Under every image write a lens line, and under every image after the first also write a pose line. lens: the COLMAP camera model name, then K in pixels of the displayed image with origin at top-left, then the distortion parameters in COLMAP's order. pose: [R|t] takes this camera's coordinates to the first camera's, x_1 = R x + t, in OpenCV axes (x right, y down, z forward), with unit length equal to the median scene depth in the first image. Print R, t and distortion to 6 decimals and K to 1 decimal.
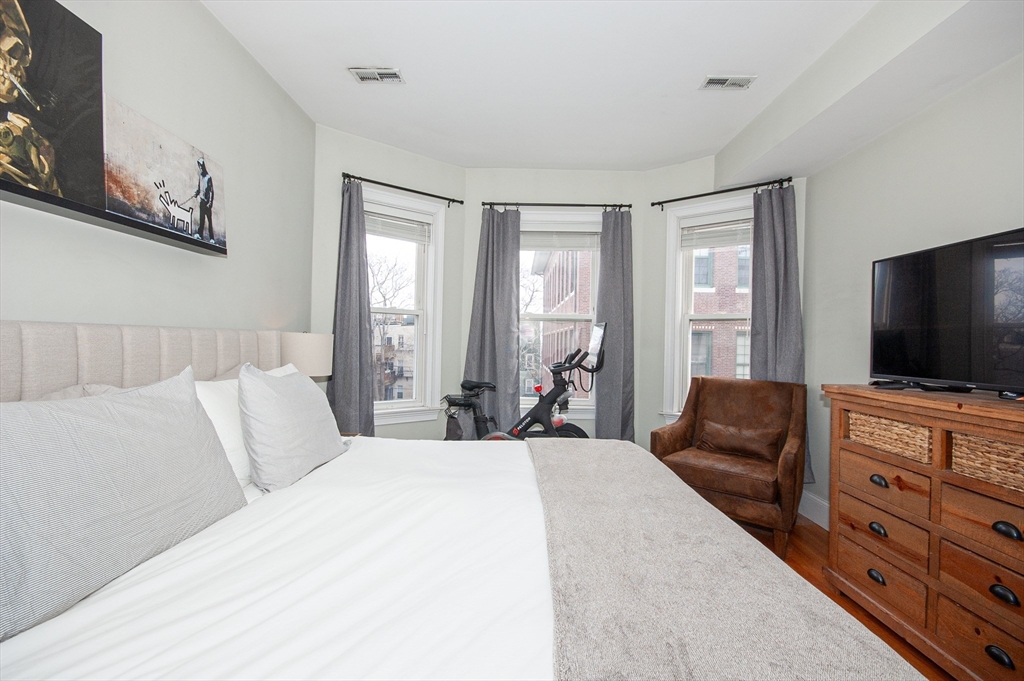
lens RADIAL K [[449.7, 0, 514.4], [0, 449.7, 341.7], [0, 0, 1]] dist [0.007489, -0.012277]
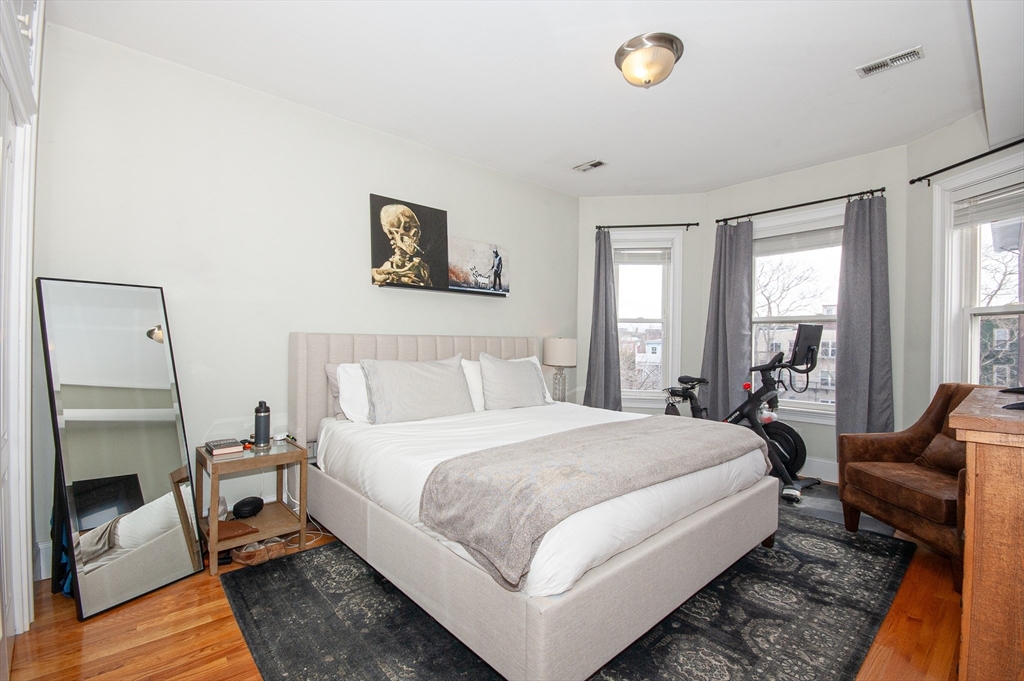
lens RADIAL K [[451.9, 0, 515.9], [0, 451.9, 341.8], [0, 0, 1]] dist [-0.002717, 0.000375]
pose [[0.677388, -0.011293, -0.735539, 0.634261], [0.000380, 0.999887, -0.015002, 0.017095], [0.735626, 0.009883, 0.677316, -0.198325]]
